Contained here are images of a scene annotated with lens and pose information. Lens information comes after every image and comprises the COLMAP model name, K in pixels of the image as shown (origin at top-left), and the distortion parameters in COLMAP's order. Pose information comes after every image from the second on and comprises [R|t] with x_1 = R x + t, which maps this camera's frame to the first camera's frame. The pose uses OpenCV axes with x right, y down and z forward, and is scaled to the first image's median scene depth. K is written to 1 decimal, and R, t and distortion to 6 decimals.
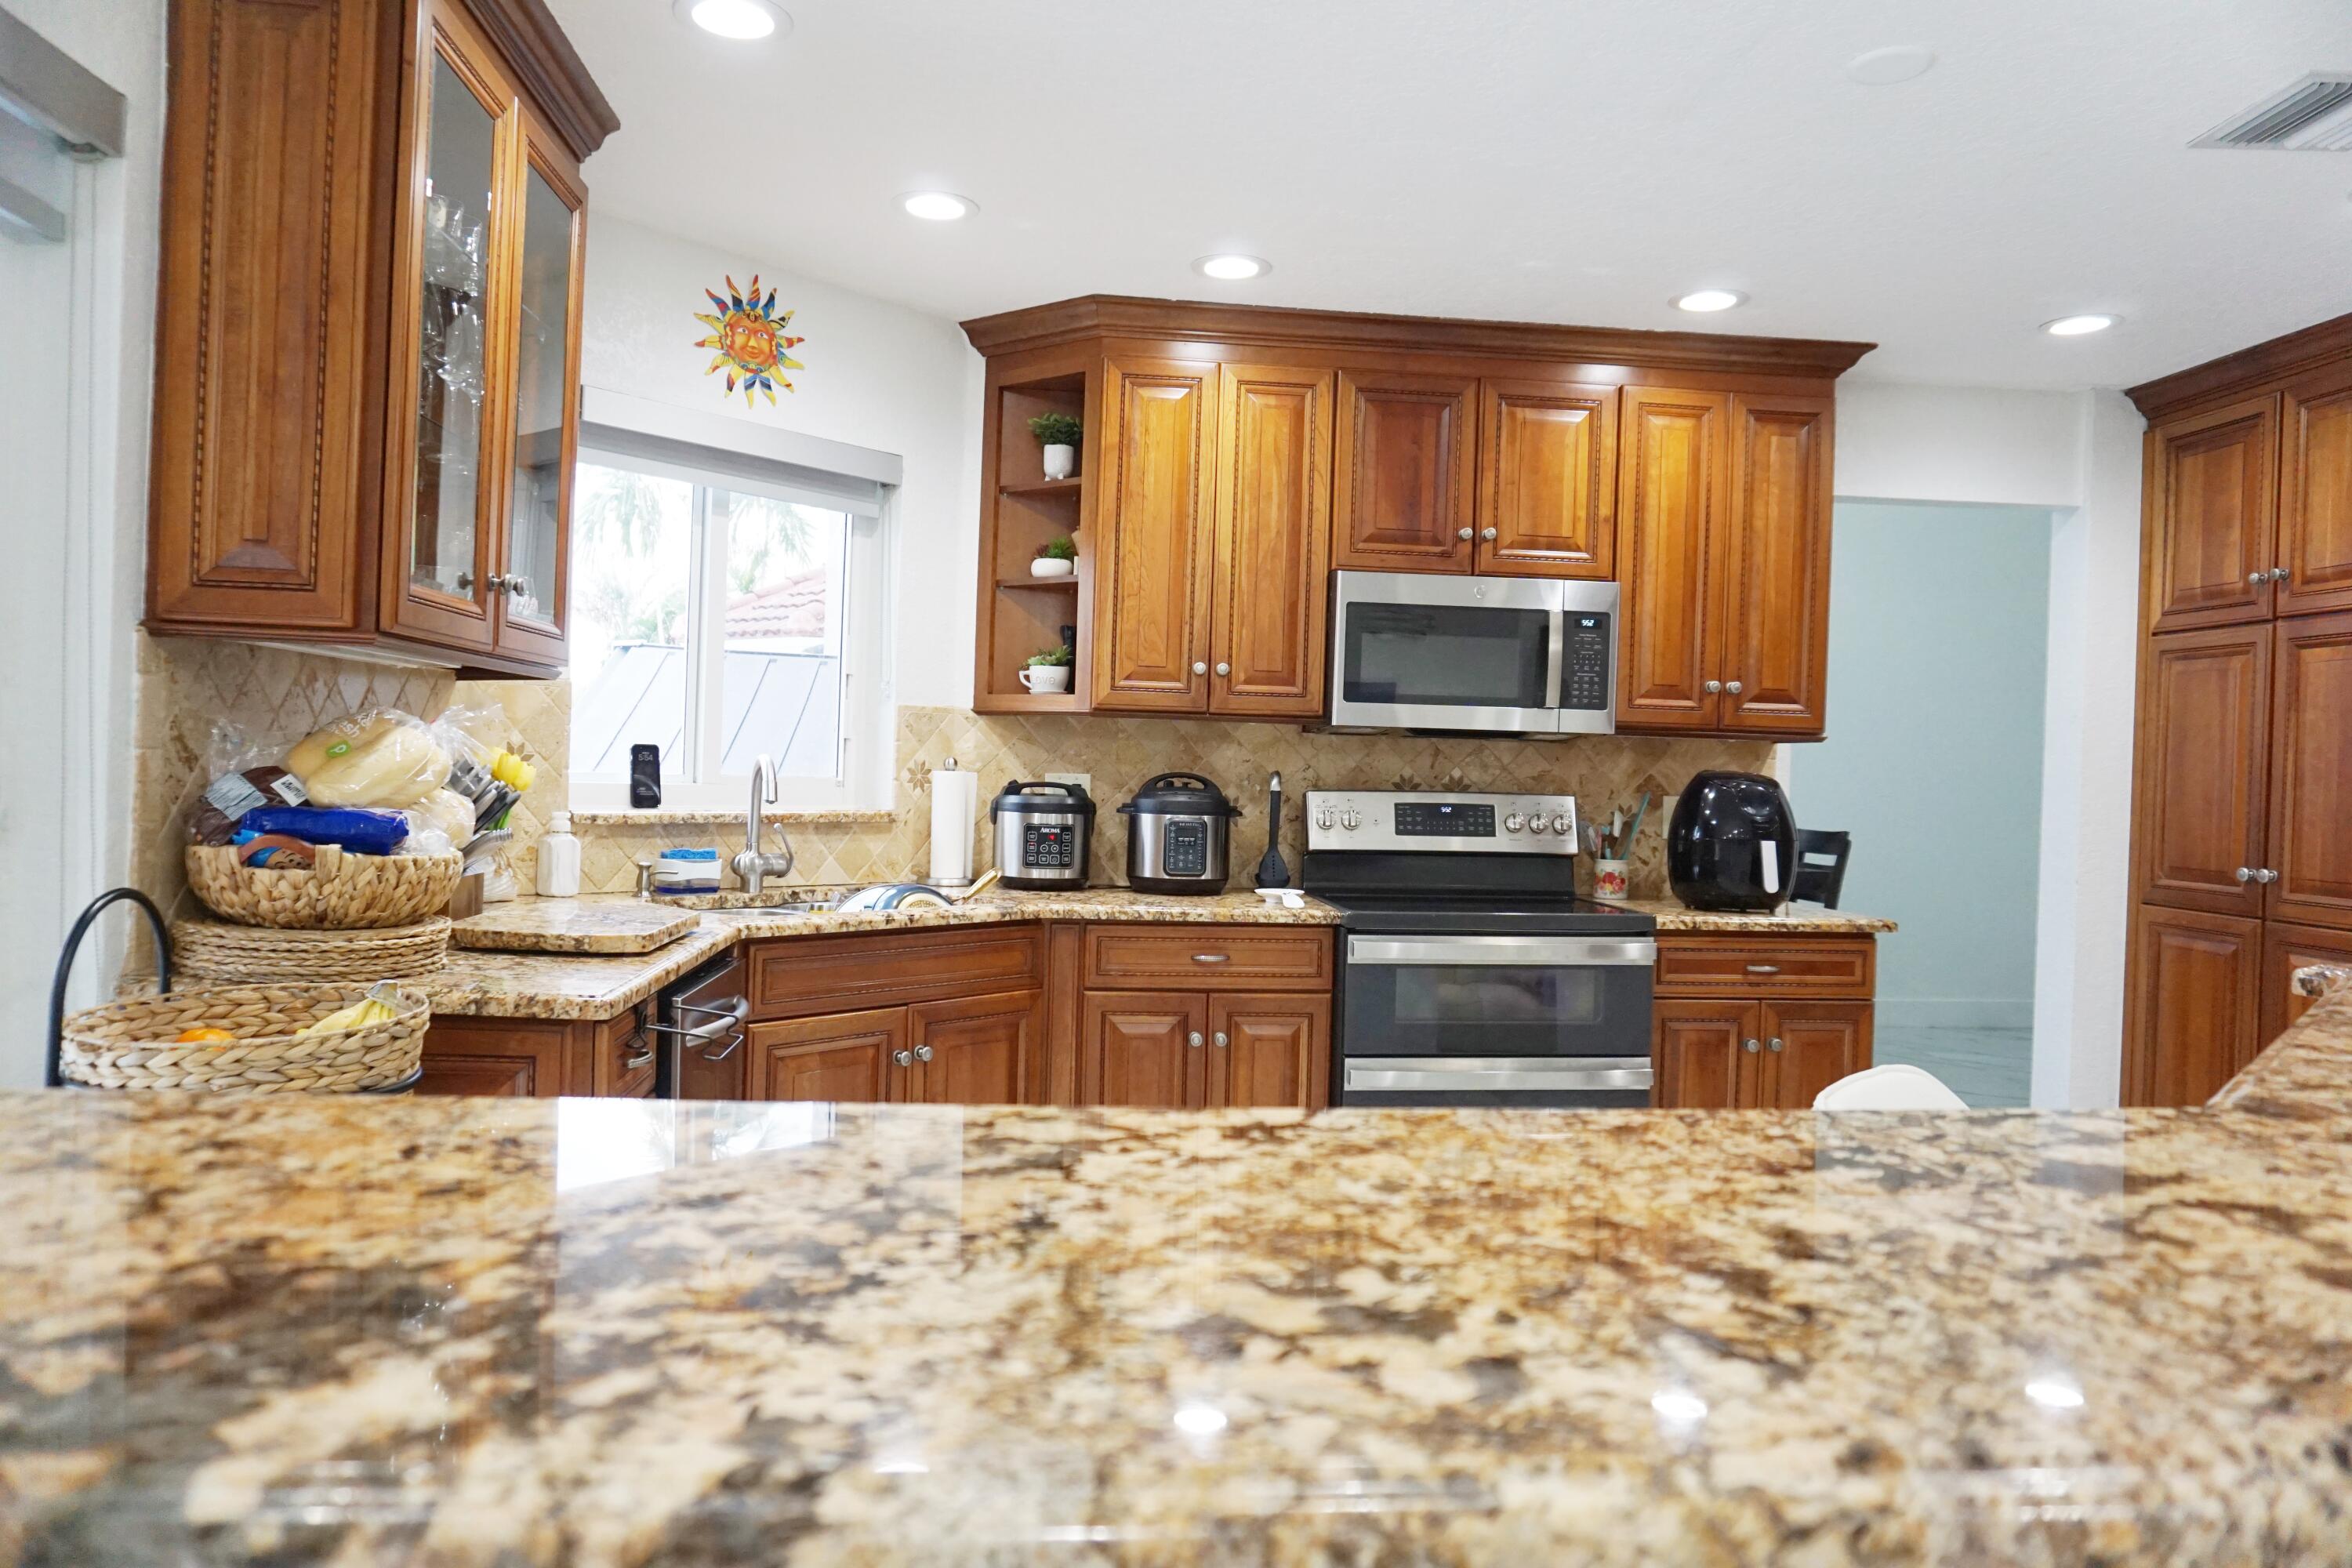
lens RADIAL K [[1569.5, 0, 1174.2], [0, 1569.5, 777.4], [0, 0, 1]] dist [-0.048506, 0.038391]
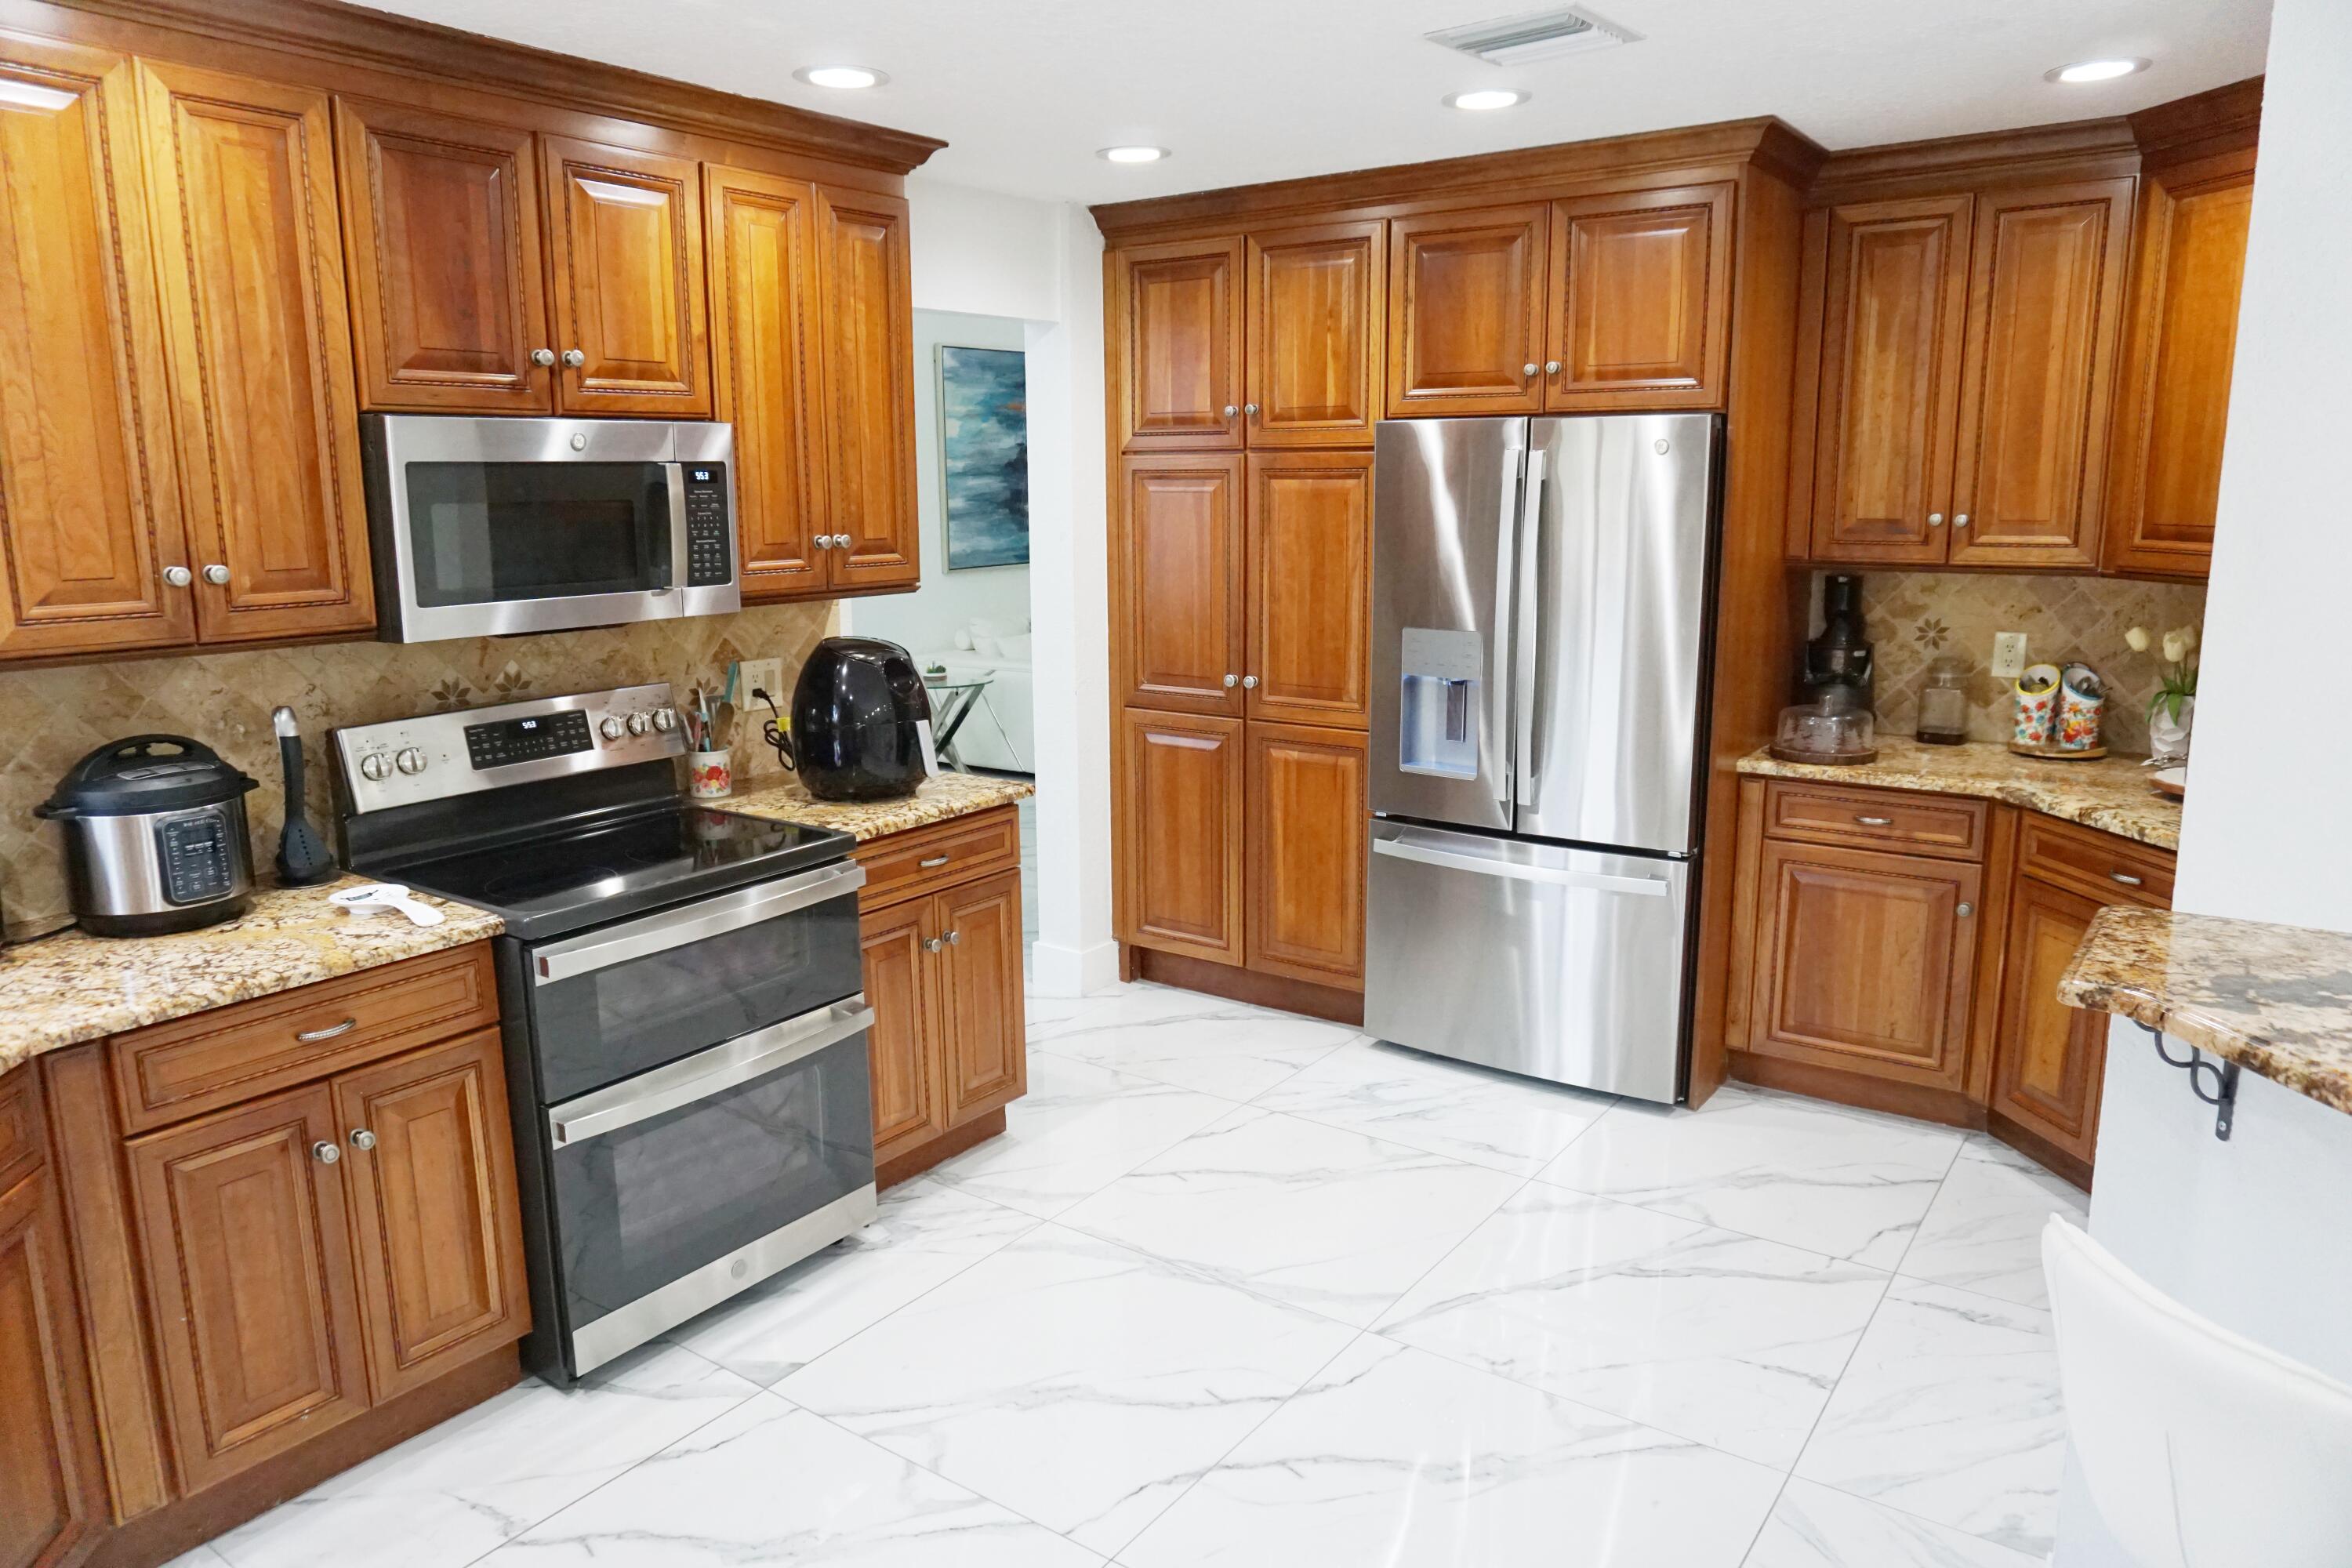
lens RADIAL K [[1569.5, 0, 1167.0], [0, 1569.5, 784.1], [0, 0, 1]] dist [-0.048506, 0.038391]
pose [[0.651691, -0.179366, 0.736971, -0.194334], [0.034859, 0.977693, 0.207128, -0.101529], [-0.757683, -0.109294, 0.643406, 0.293564]]
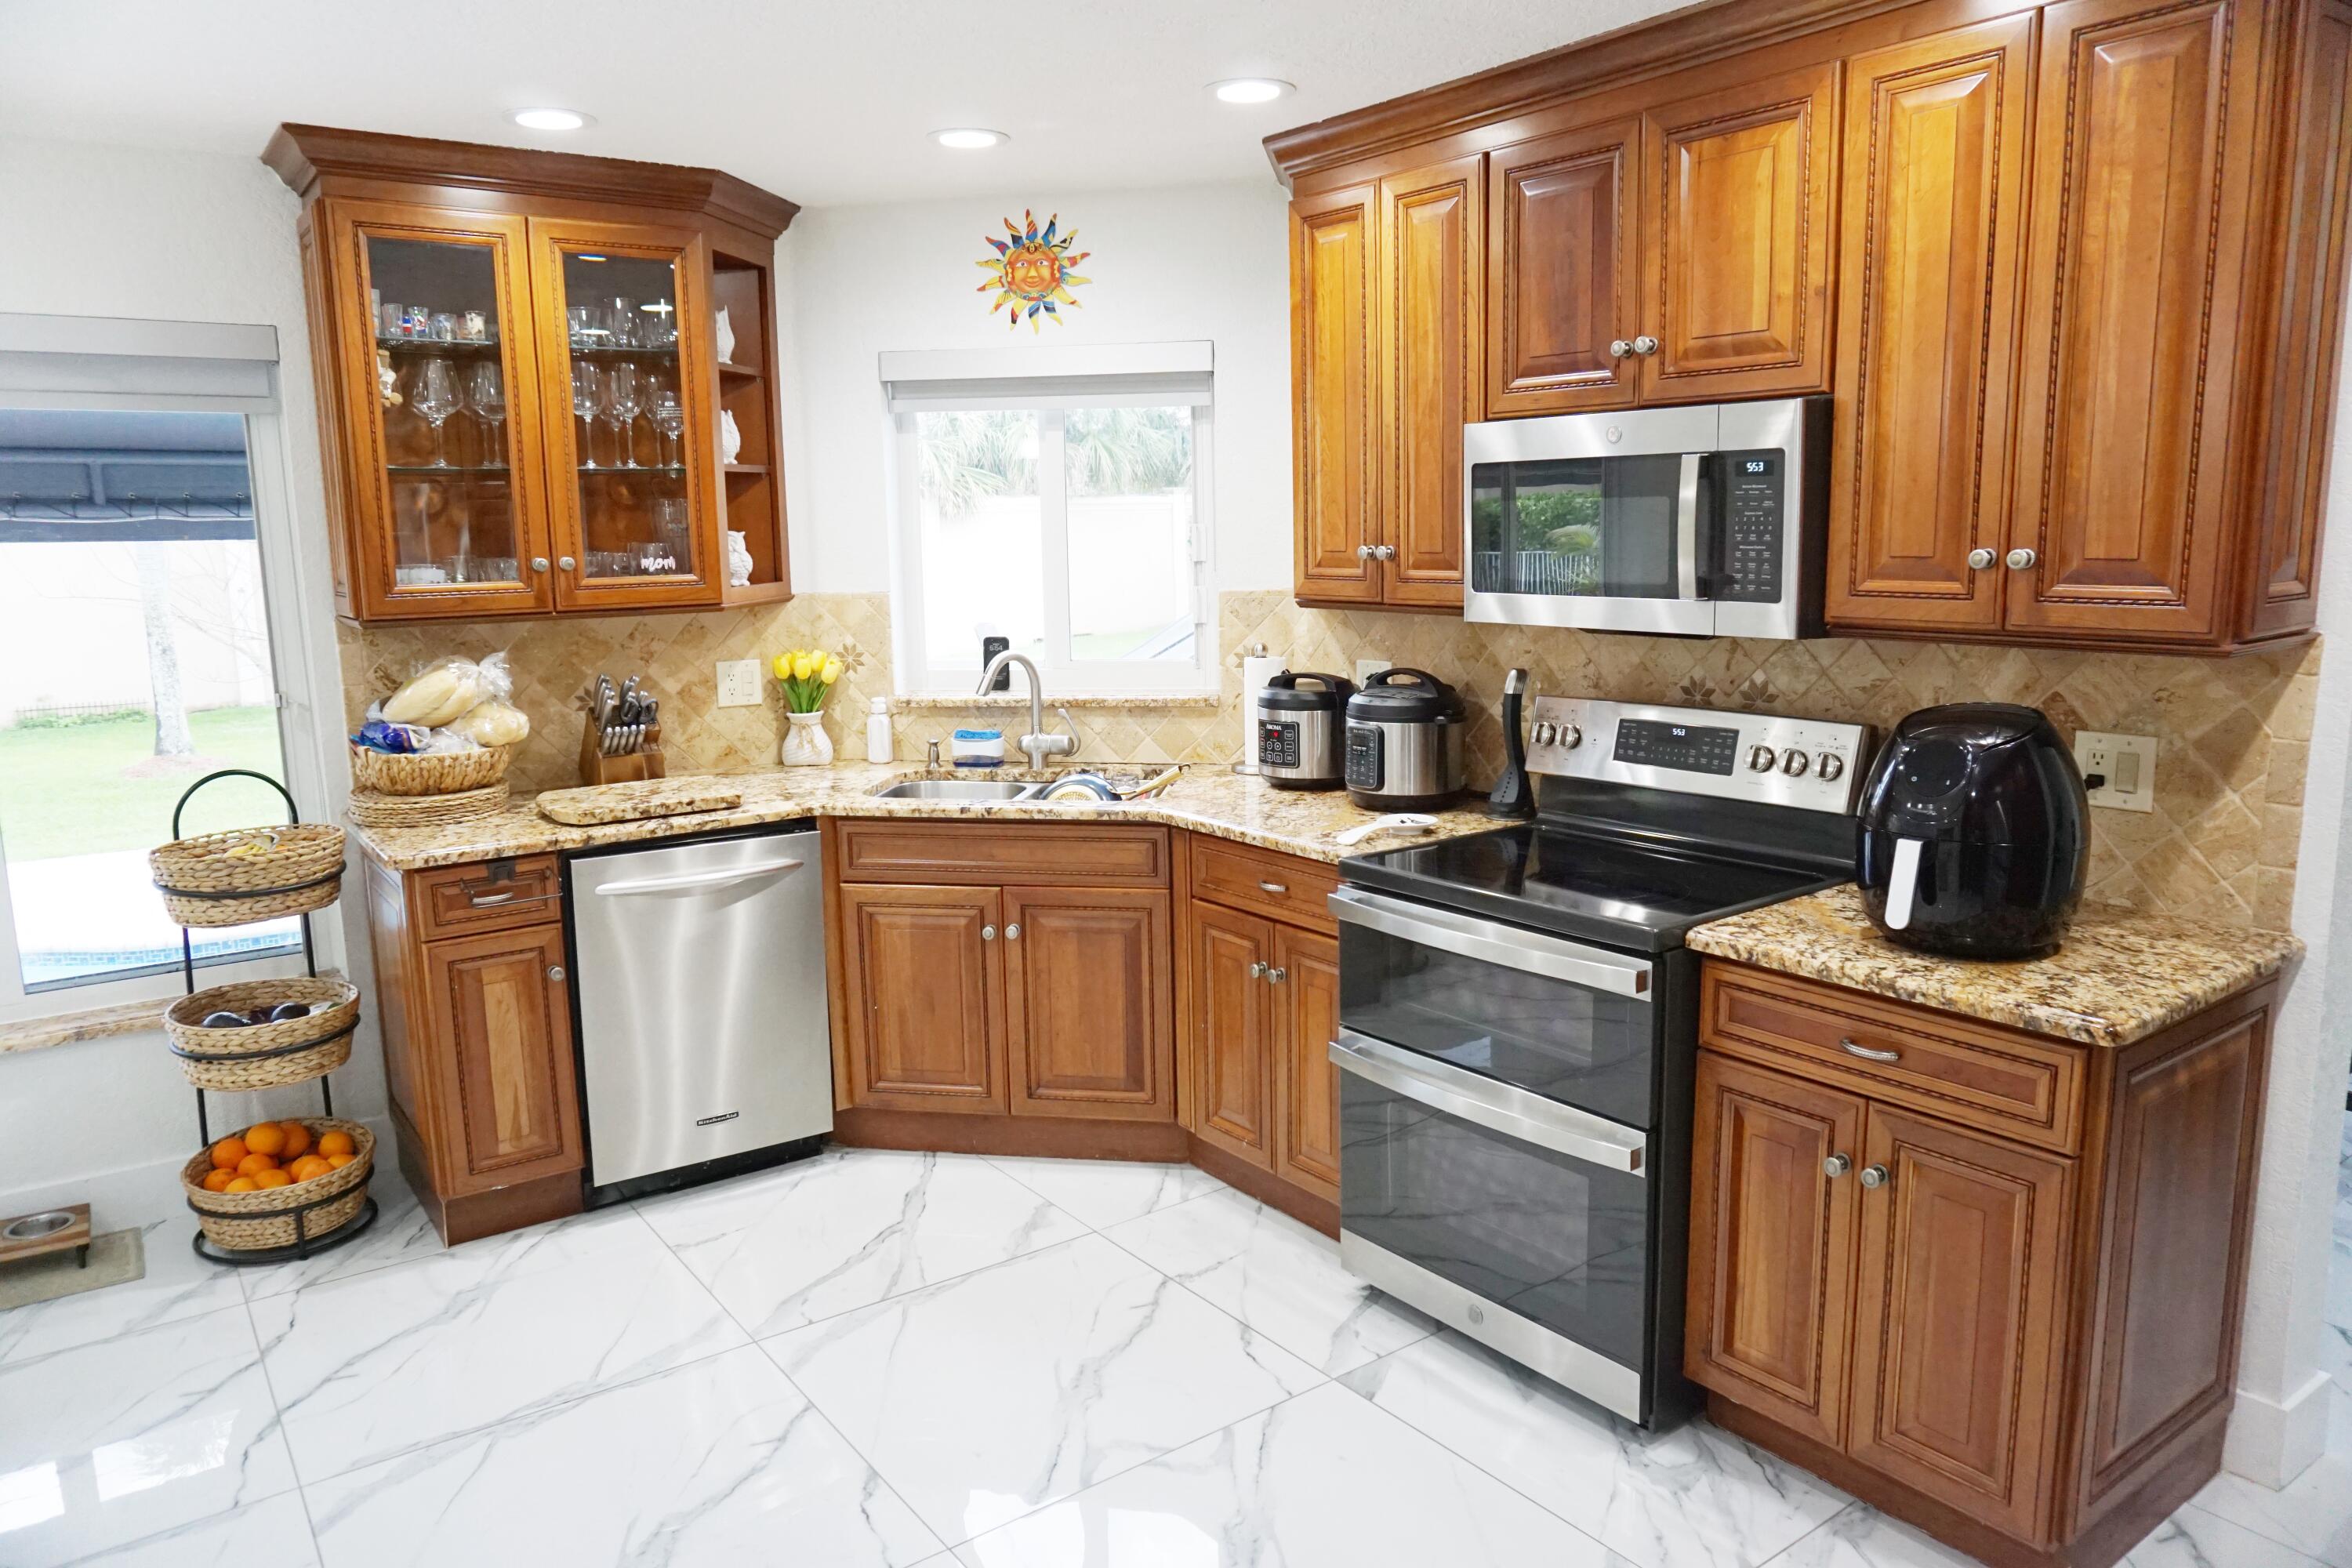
lens RADIAL K [[1569.5, 0, 1182.6], [0, 1569.5, 779.4], [0, 0, 1]] dist [-0.048506, 0.038391]
pose [[0.521700, 0.098896, -0.847377, 0.699888], [0.028010, 0.990737, 0.132872, -0.062928], [0.852669, -0.093054, 0.514098, 0.454503]]
